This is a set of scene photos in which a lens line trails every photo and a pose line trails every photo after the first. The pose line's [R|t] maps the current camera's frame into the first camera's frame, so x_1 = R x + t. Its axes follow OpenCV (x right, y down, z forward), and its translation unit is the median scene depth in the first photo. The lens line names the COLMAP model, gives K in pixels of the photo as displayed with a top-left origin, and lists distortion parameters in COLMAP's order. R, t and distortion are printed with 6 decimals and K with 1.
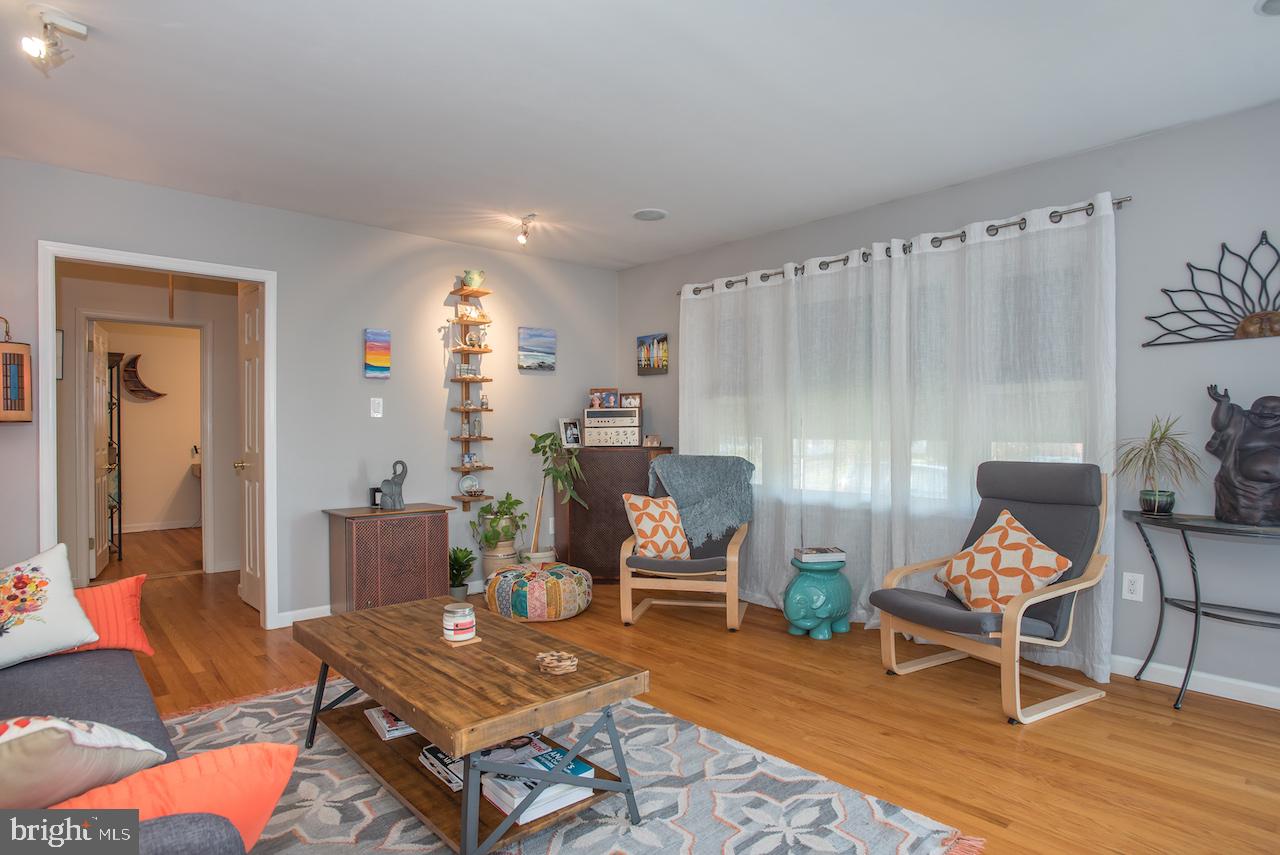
lens RADIAL K [[691.4, 0, 640.0], [0, 691.4, 427.5], [0, 0, 1]] dist [-0.051467, 0.000333]
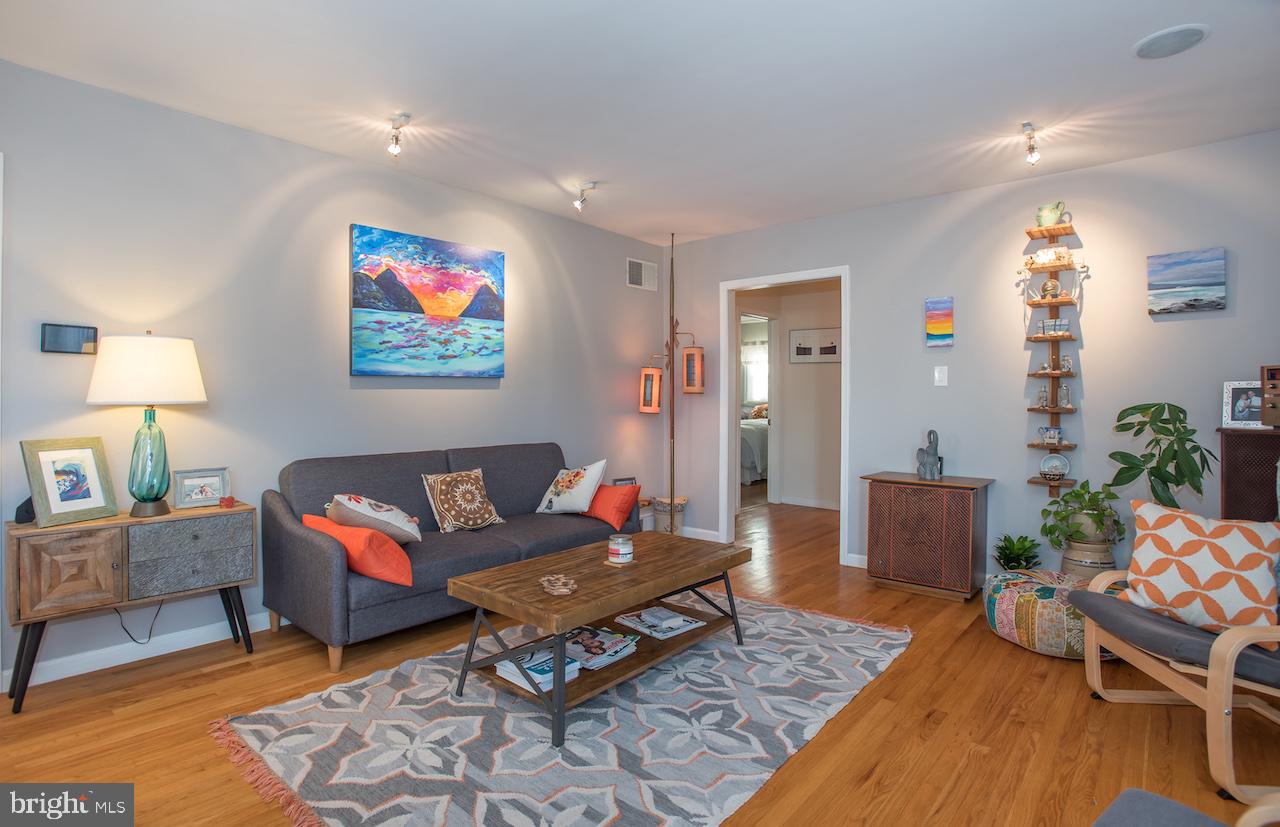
lens RADIAL K [[640.4, 0, 639.4], [0, 640.4, 403.9], [0, 0, 1]] dist [-0.046648, 0.000664]
pose [[0.113767, 0.011992, -0.993435, 0.488273], [0.002116, 0.999922, 0.012312, -0.001137], [0.993505, -0.003503, 0.113733, 0.473057]]
